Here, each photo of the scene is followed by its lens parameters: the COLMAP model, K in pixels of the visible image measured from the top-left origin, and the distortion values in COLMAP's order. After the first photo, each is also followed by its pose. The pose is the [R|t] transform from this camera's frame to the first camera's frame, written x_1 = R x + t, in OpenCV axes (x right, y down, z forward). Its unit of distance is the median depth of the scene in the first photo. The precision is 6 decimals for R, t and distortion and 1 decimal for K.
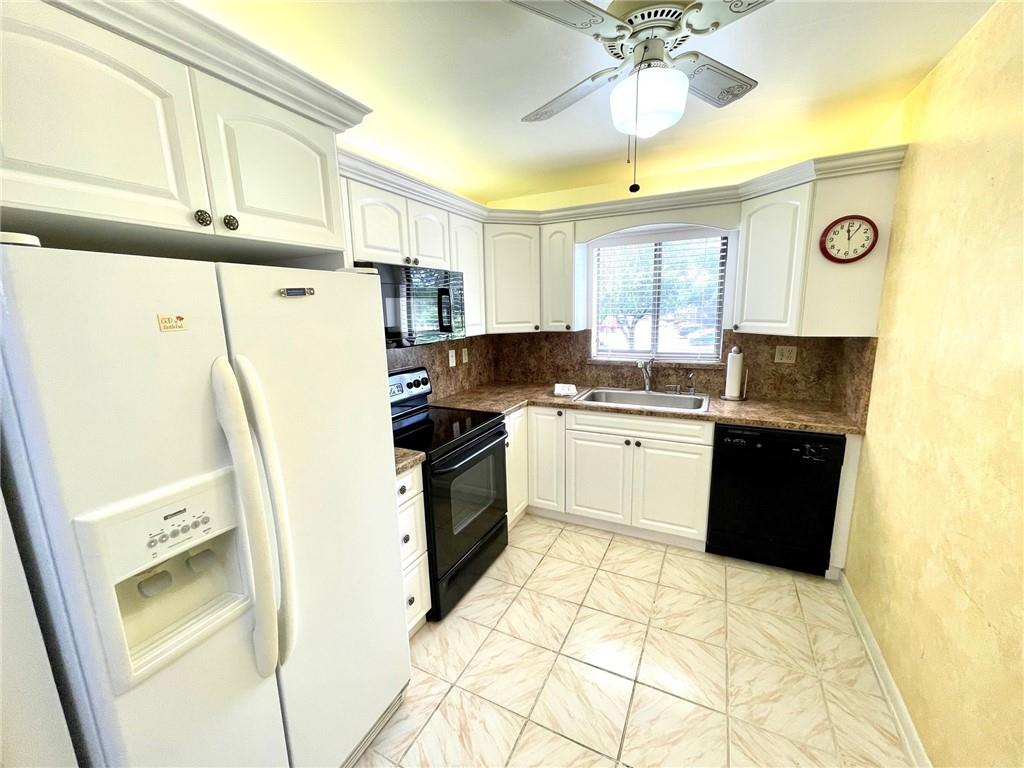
lens RADIAL K [[414.1, 0, 513.5], [0, 414.1, 386.1], [0, 0, 1]] dist [-0.001561, -0.000454]
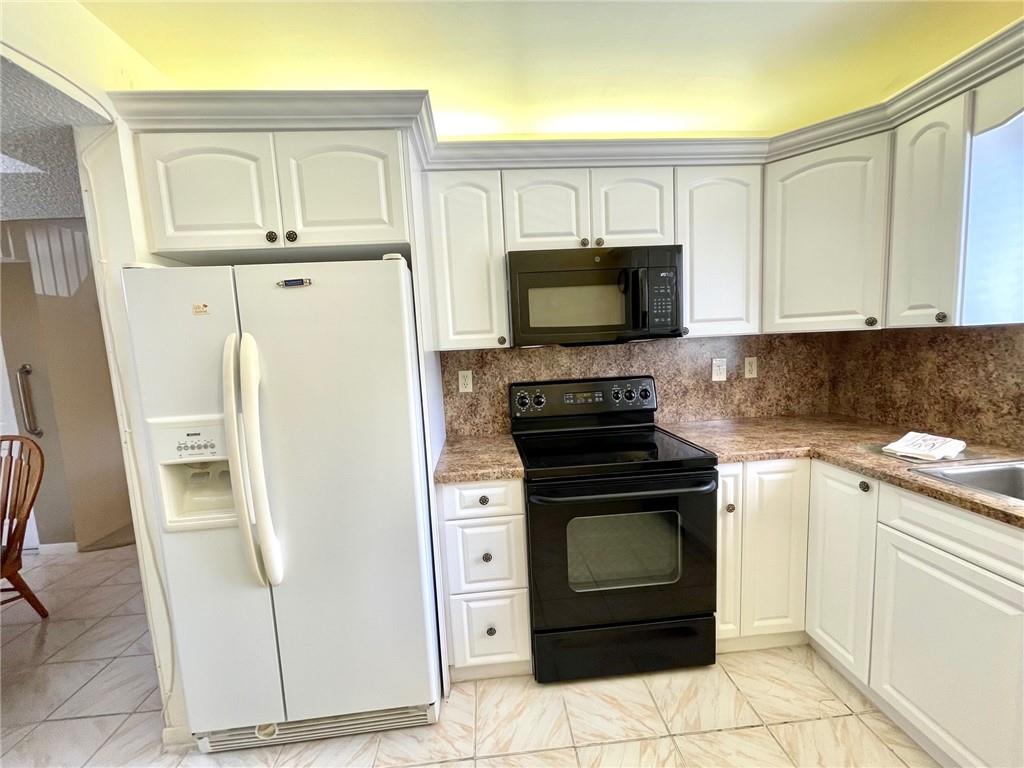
lens RADIAL K [[414.1, 0, 508.7], [0, 414.1, 385.9], [0, 0, 1]] dist [-0.001561, -0.000454]
pose [[0.506339, 0.090077, -0.857617, 0.349006], [-0.124004, 0.991799, 0.030958, -0.019541], [0.853372, 0.090672, 0.513356, 0.392988]]
